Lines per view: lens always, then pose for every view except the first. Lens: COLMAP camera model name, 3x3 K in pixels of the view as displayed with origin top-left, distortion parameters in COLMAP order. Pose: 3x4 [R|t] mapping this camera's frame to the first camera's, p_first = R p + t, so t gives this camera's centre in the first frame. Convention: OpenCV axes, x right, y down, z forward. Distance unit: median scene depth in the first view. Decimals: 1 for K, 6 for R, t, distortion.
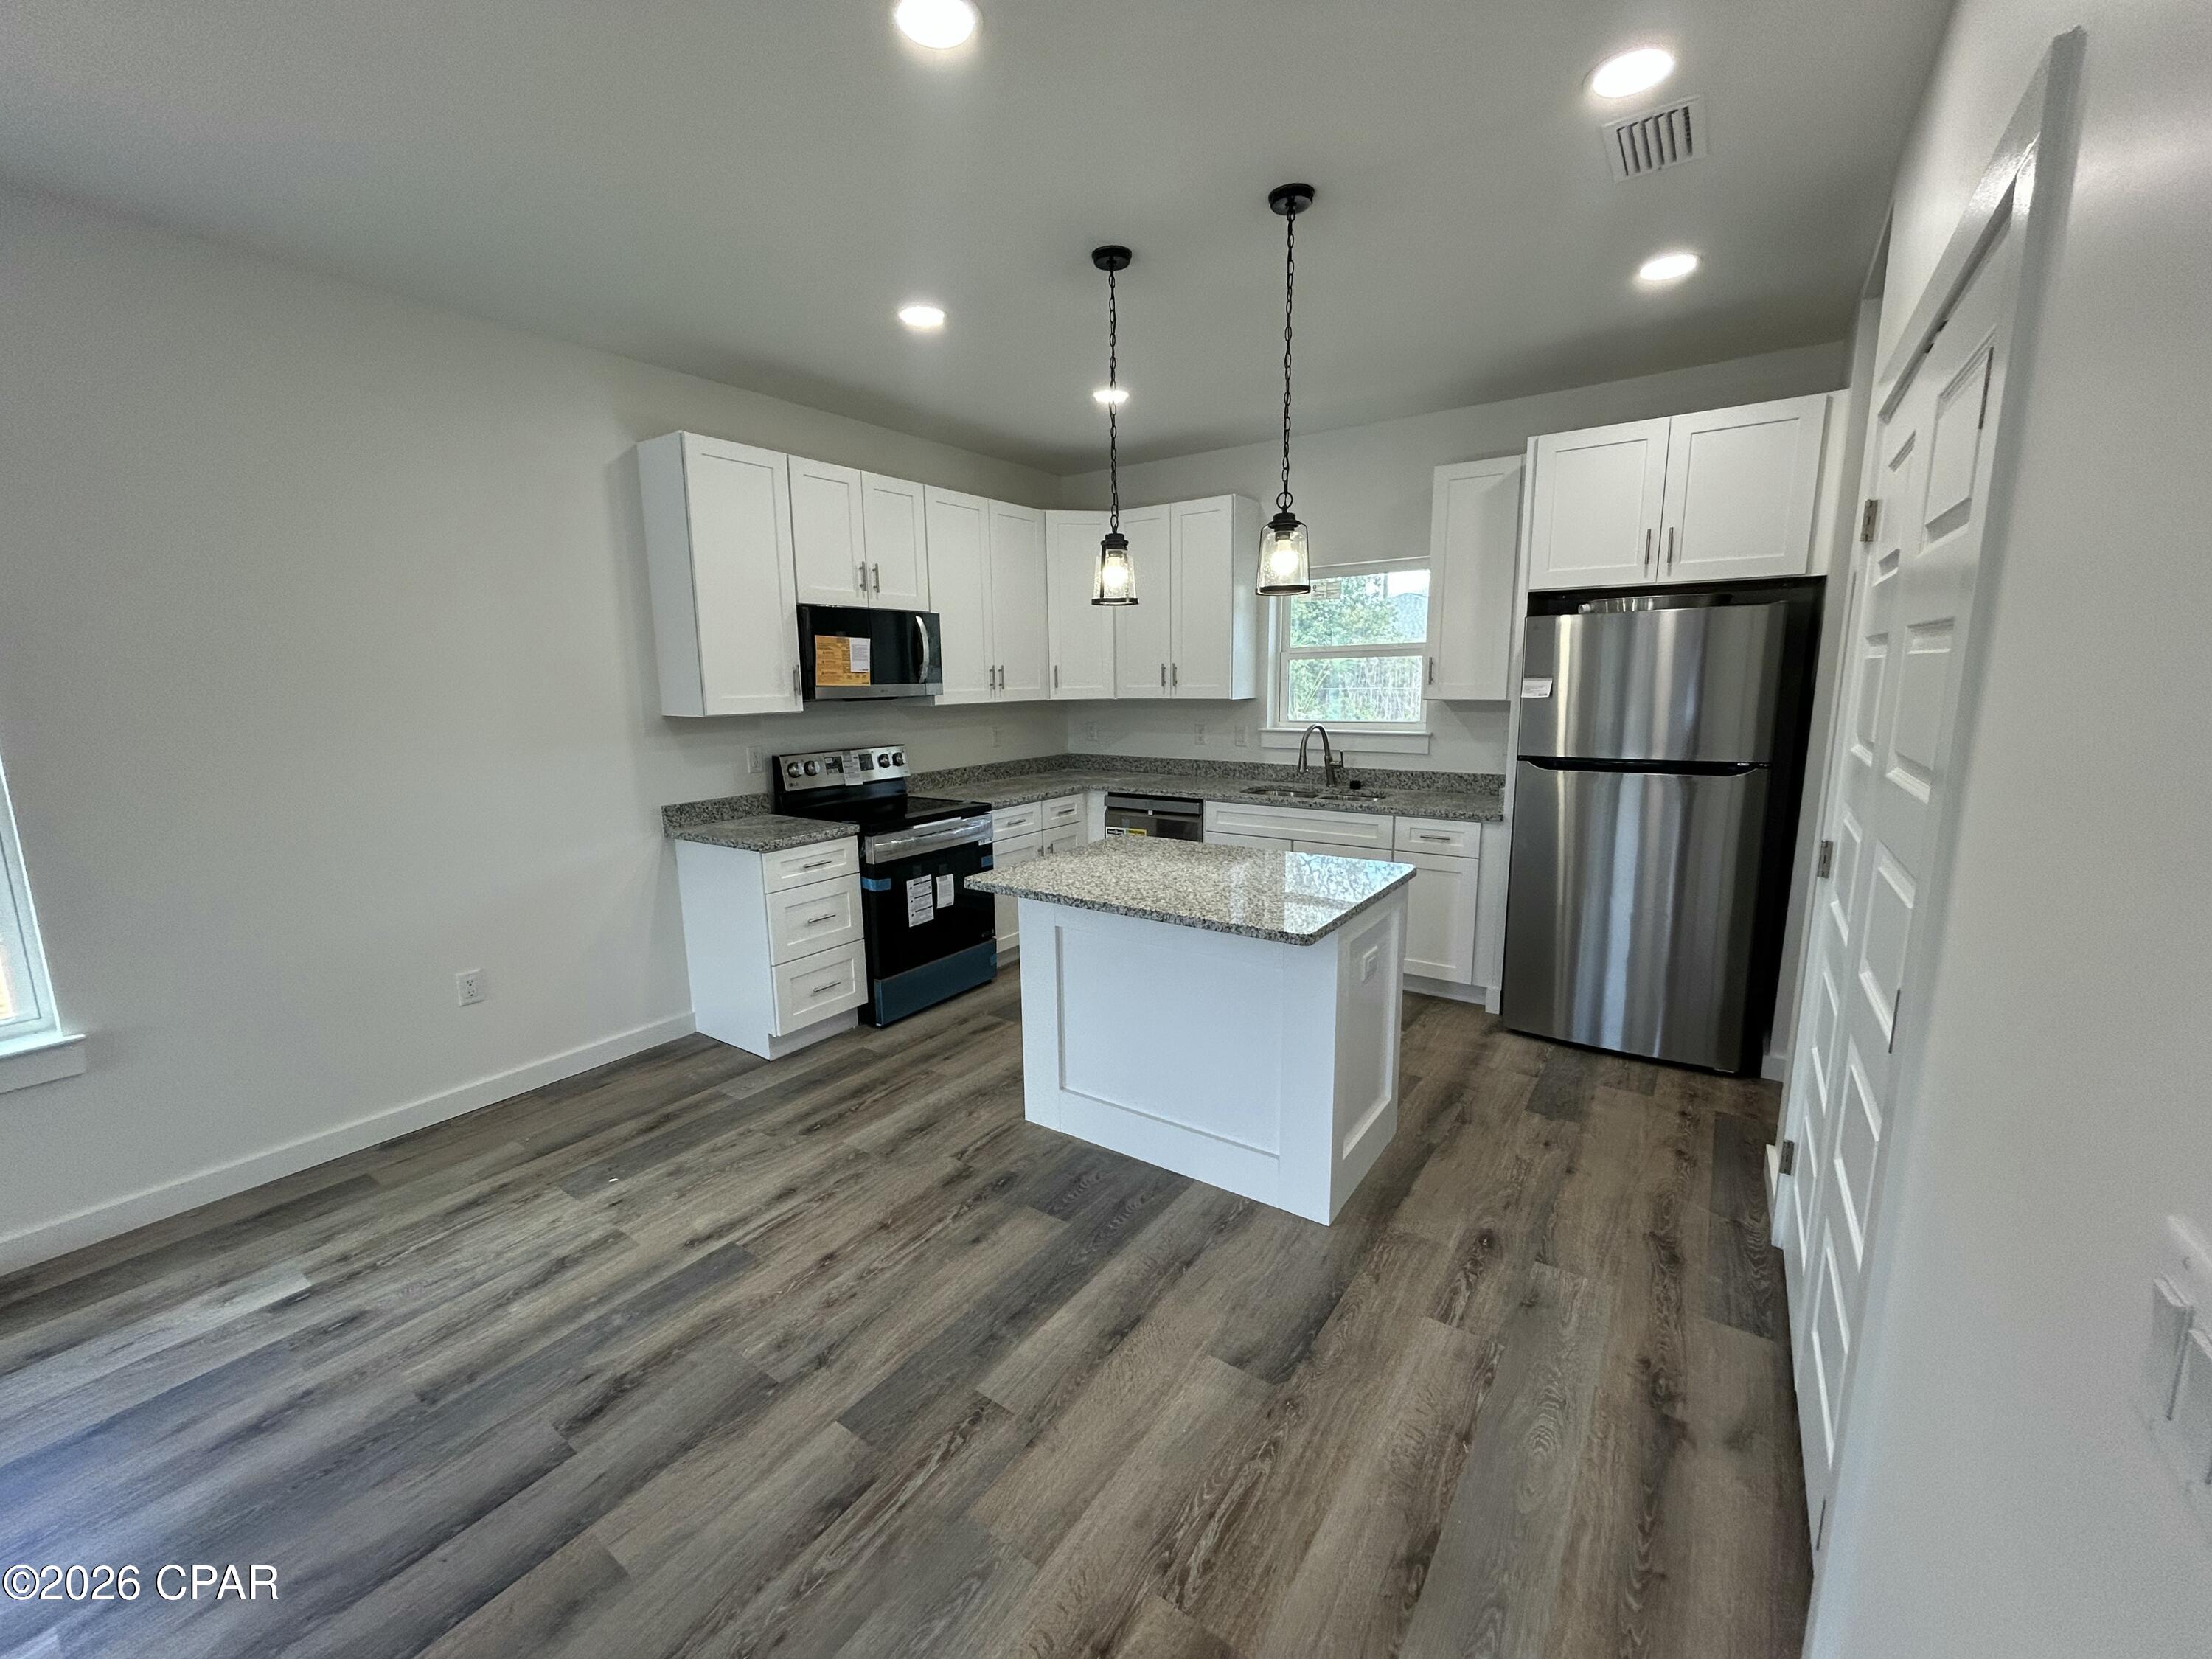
lens RADIAL K [[886.2, 0, 1104.8], [0, 886.2, 829.7], [0, 0, 1]] dist [-0.005719, 0.000944]
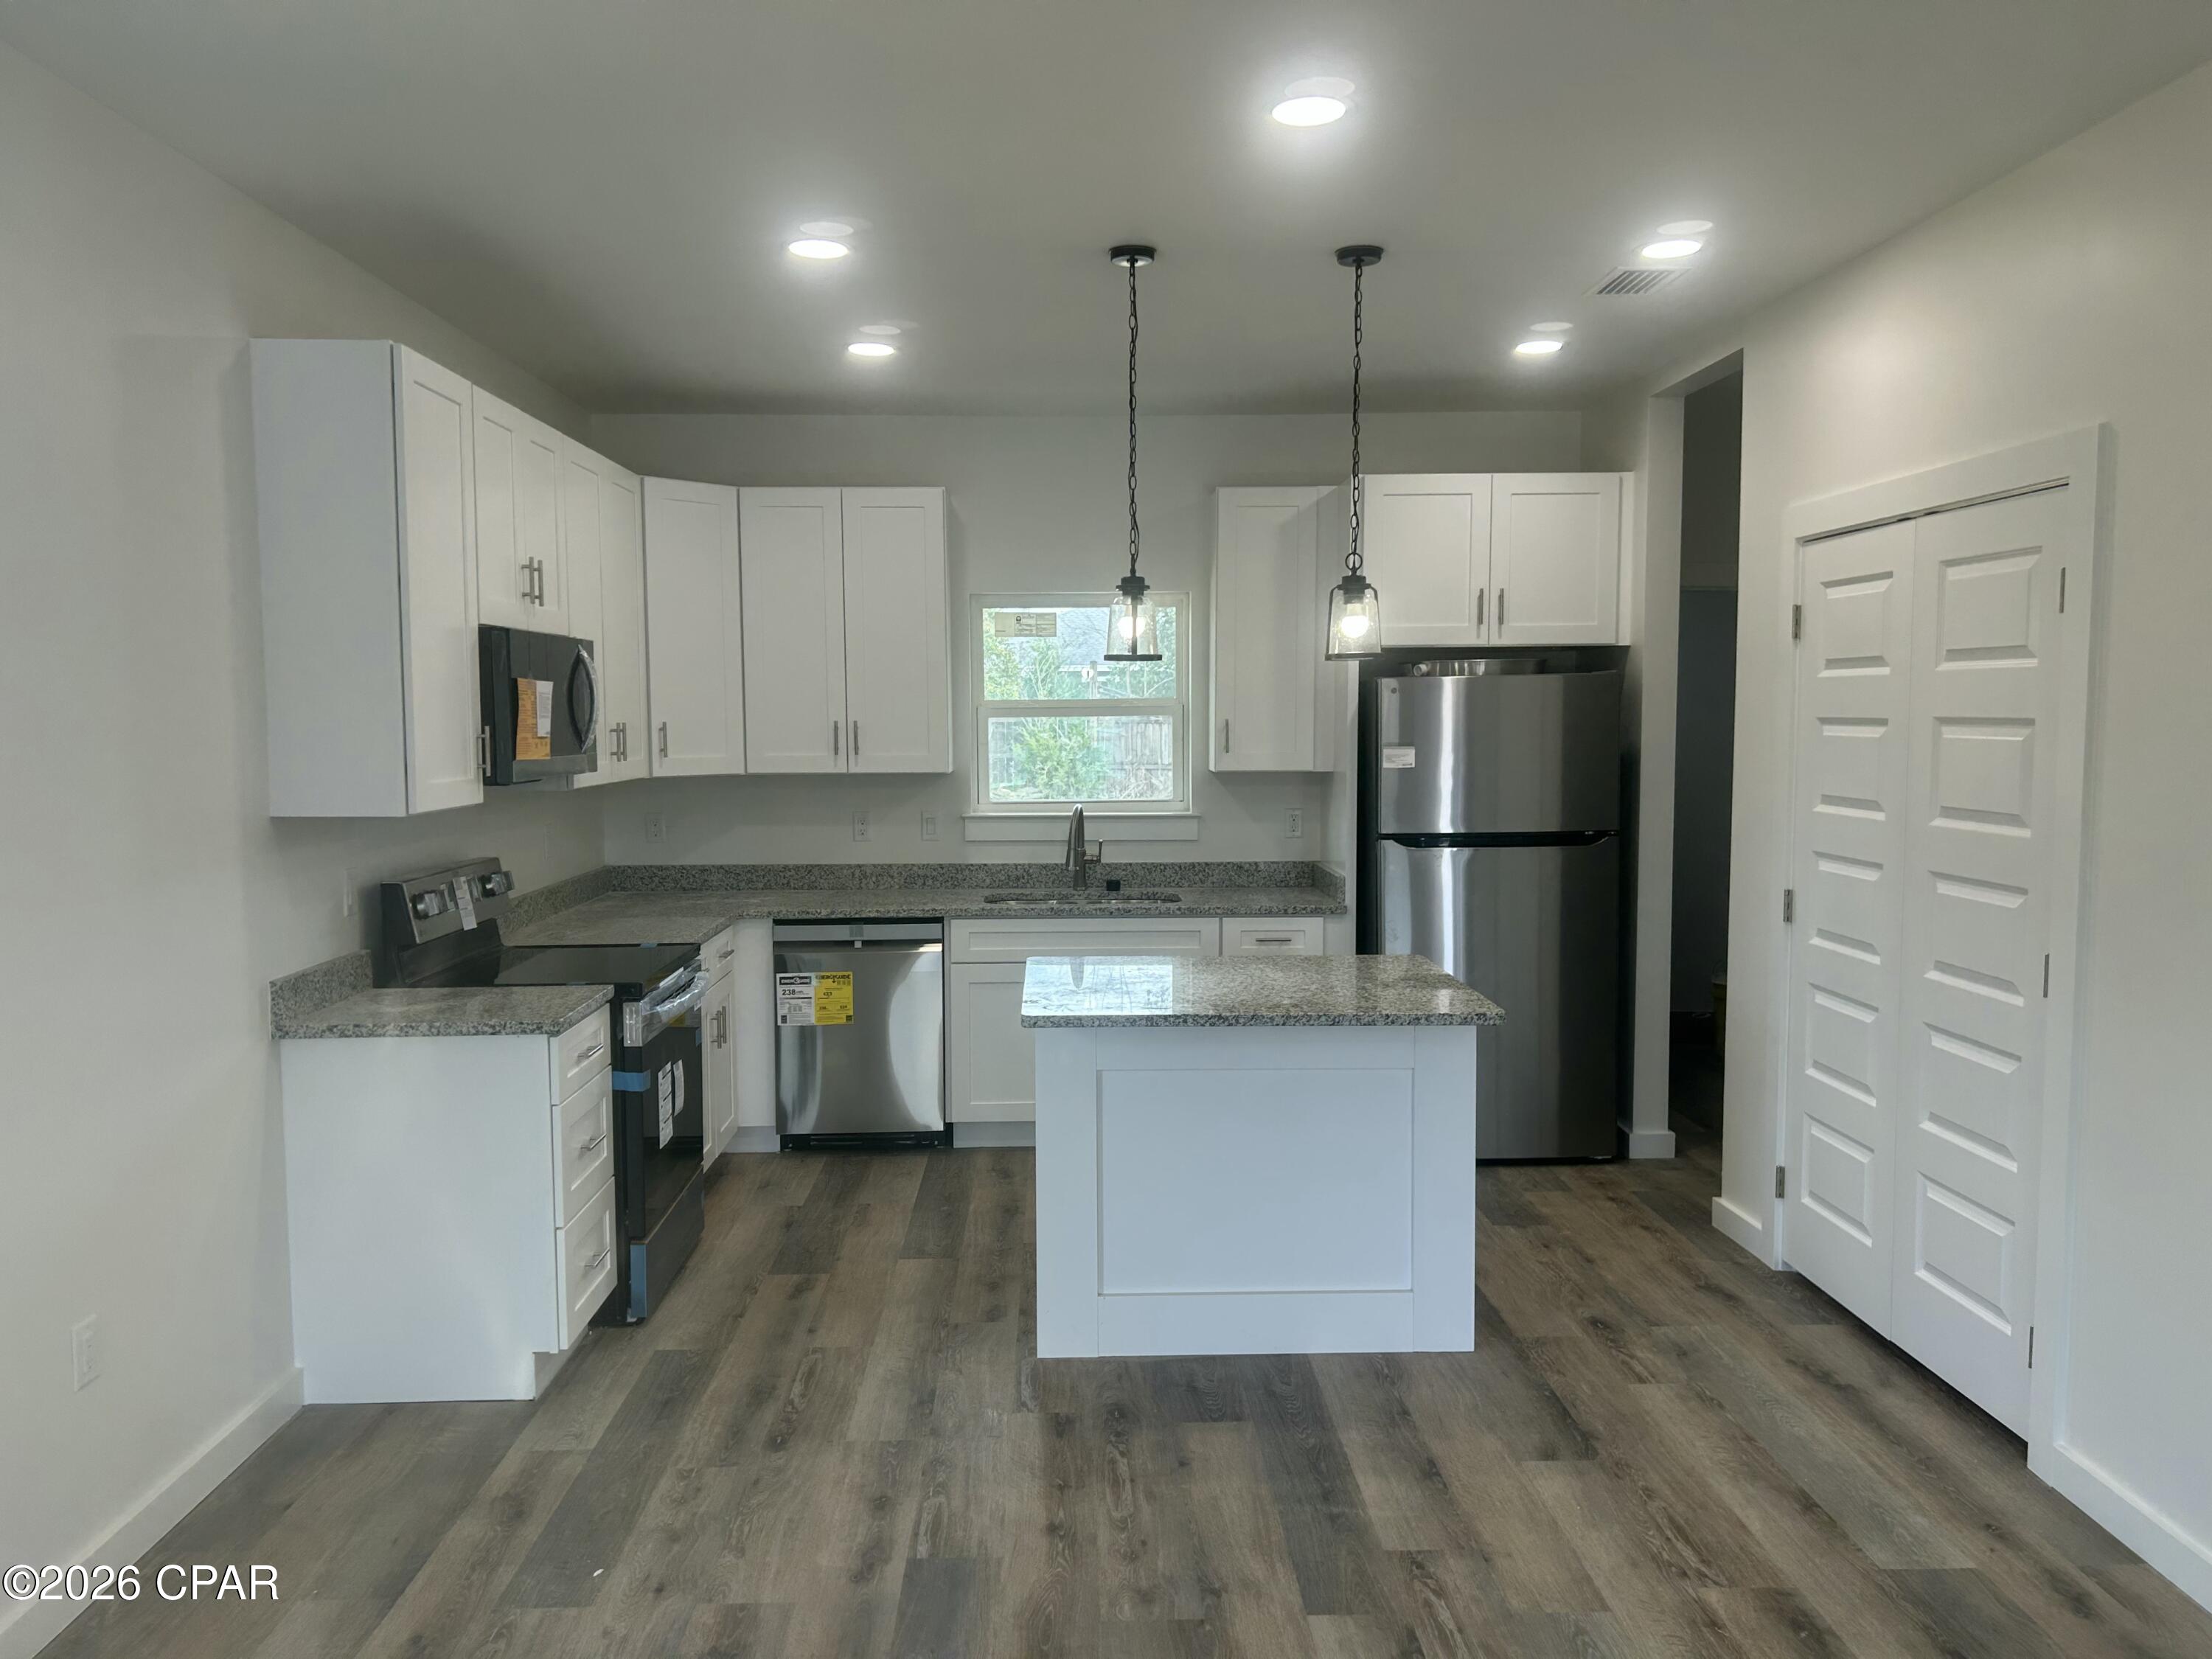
lens RADIAL K [[1660.3, 0, 1102.6], [0, 1660.3, 825.3], [0, 0, 1]] dist [0.036402, -0.027887]
pose [[0.803250, -0.031731, 0.594796, -0.811355], [0.096046, 0.992412, -0.076764, 0.007397], [-0.587847, 0.118788, 0.800203, -0.158118]]
